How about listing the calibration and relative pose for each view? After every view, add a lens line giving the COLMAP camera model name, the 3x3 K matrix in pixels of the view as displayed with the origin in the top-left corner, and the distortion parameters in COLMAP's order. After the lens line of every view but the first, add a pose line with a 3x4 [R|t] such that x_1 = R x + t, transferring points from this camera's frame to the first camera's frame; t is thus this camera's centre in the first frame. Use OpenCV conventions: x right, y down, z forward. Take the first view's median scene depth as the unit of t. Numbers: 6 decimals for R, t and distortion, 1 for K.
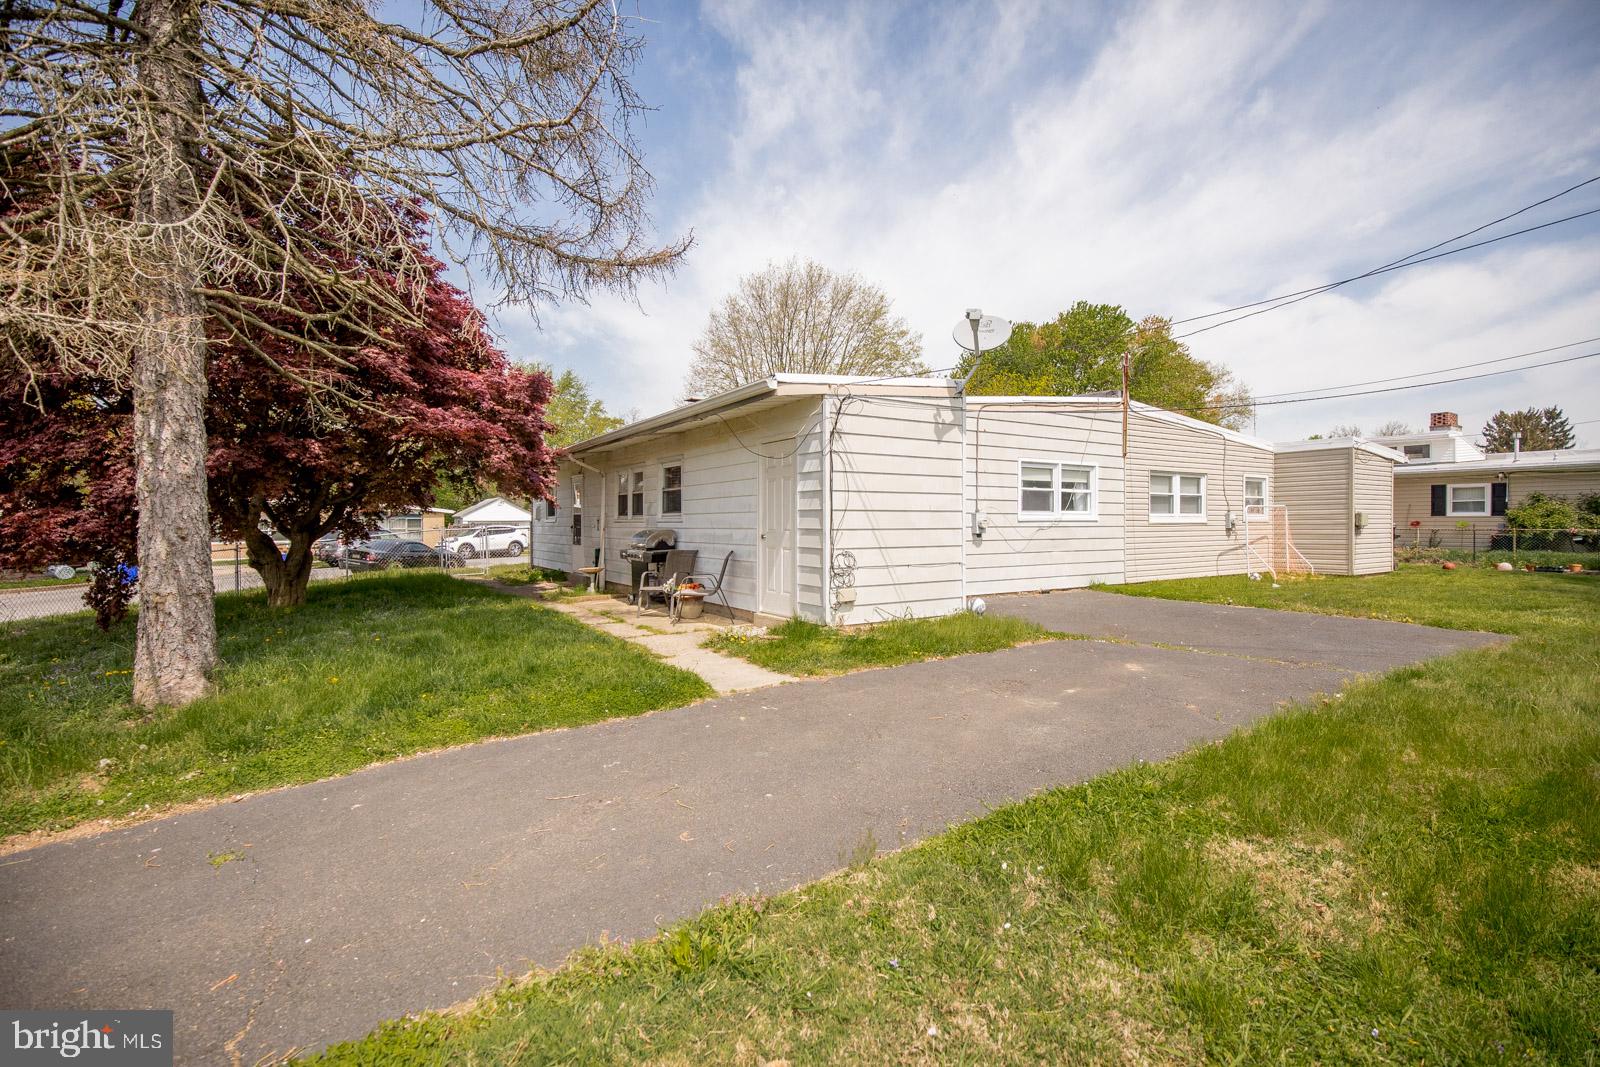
lens RADIAL K [[723.1, 0, 788.0], [0, 723.1, 540.5], [0, 0, 1]] dist [-0.018620, 0.002986]
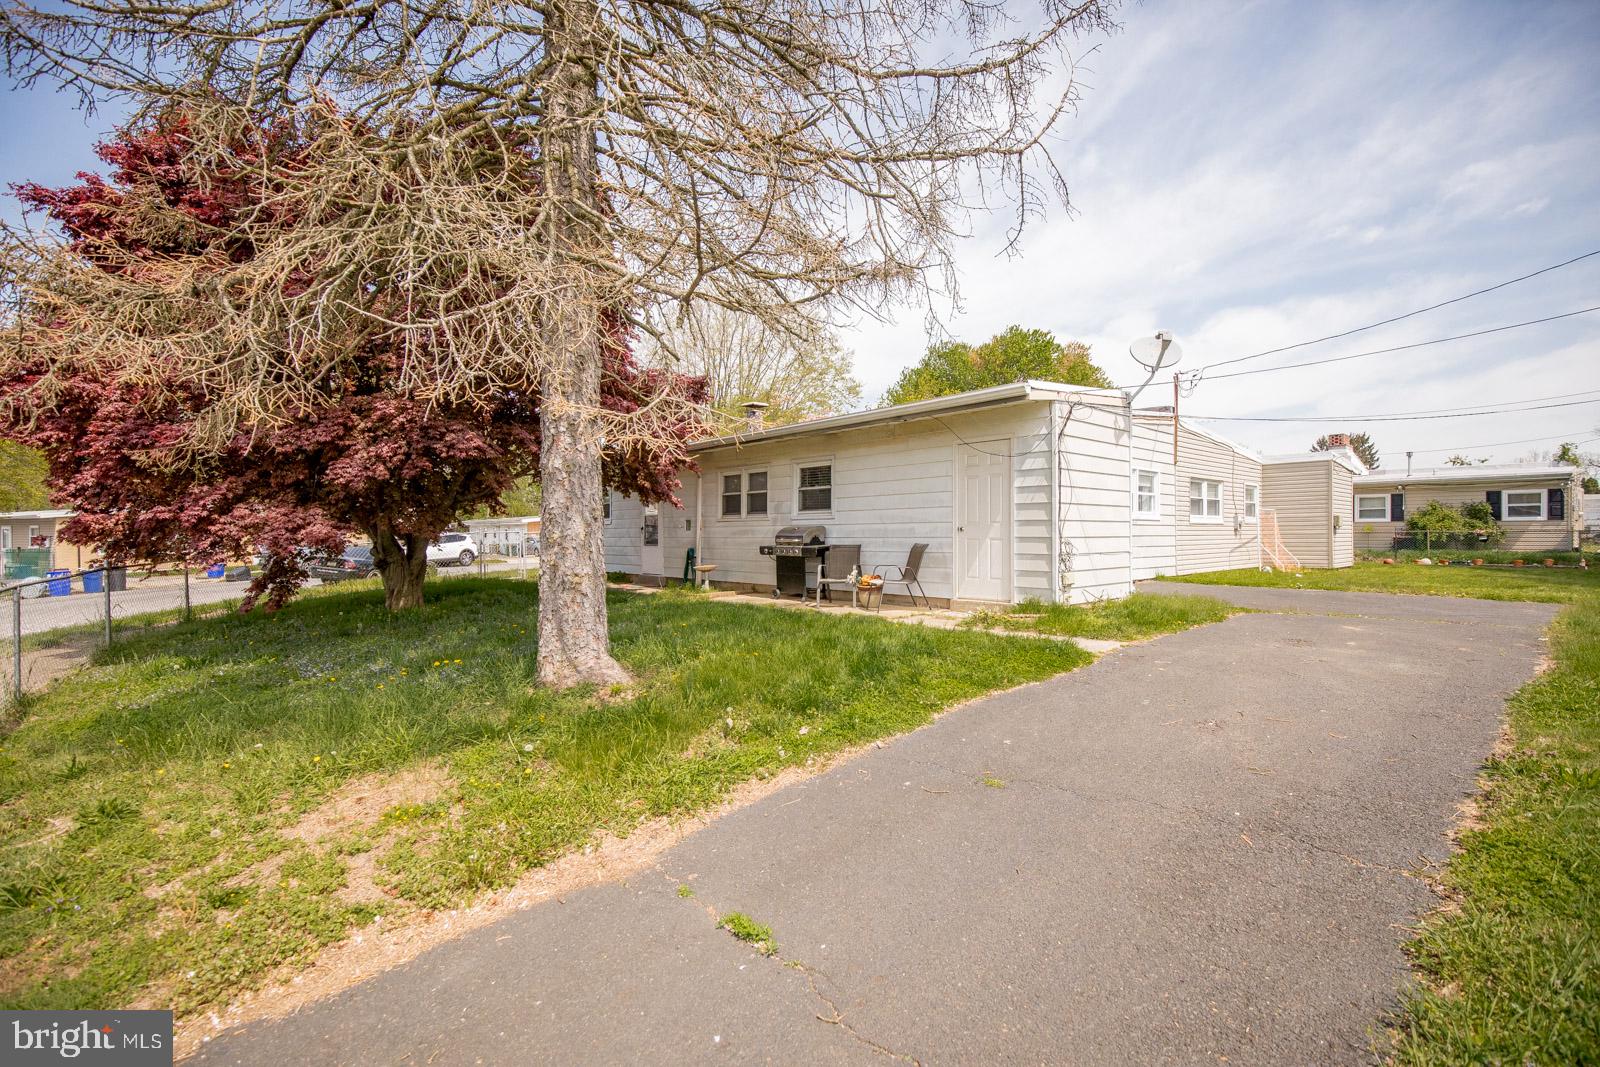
lens RADIAL K [[723.1, 0, 778.3], [0, 723.1, 538.6], [0, 0, 1]] dist [-0.018620, 0.002986]
pose [[0.988108, -0.001989, 0.153748, -0.346494], [0.005053, 0.999796, -0.019544, 0.021065], [-0.153678, 0.020089, 0.987917, -0.024124]]
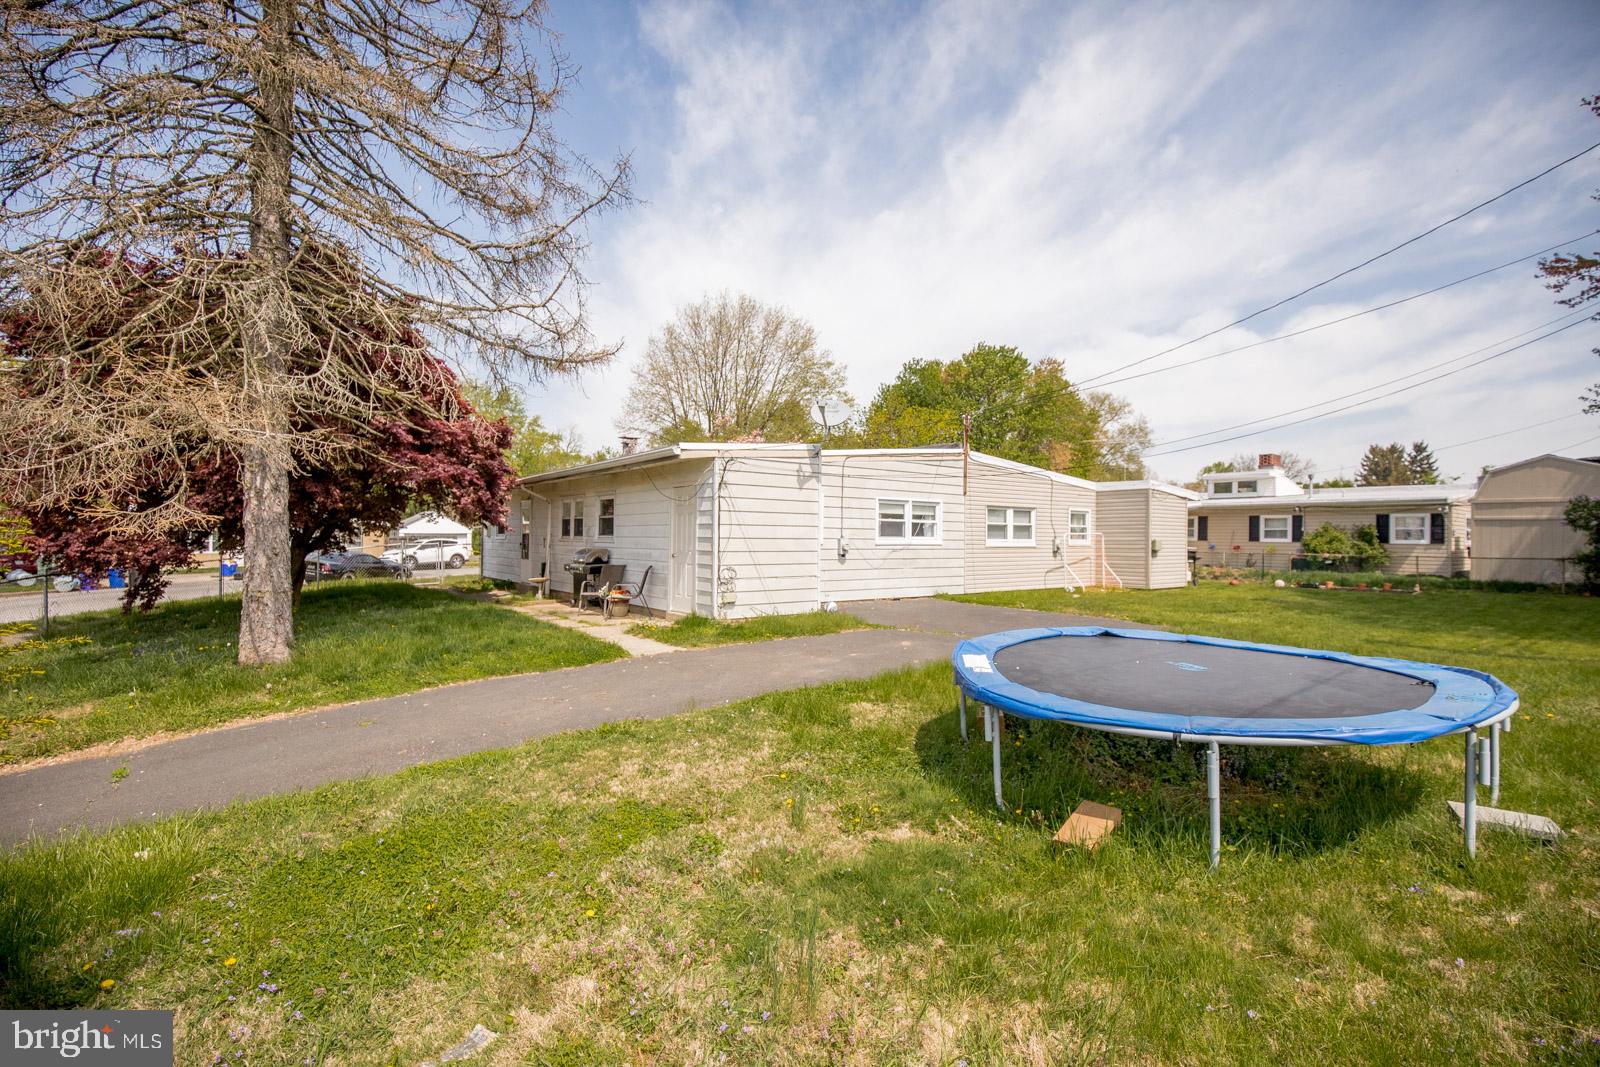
lens RADIAL K [[723.1, 0, 782.1], [0, 723.1, 545.0], [0, 0, 1]] dist [-0.018620, 0.002986]
pose [[0.996995, 0.010803, 0.076710, 0.047667], [-0.009737, 0.999851, -0.014256, -0.005694], [-0.076853, 0.013466, 0.996951, -0.273136]]
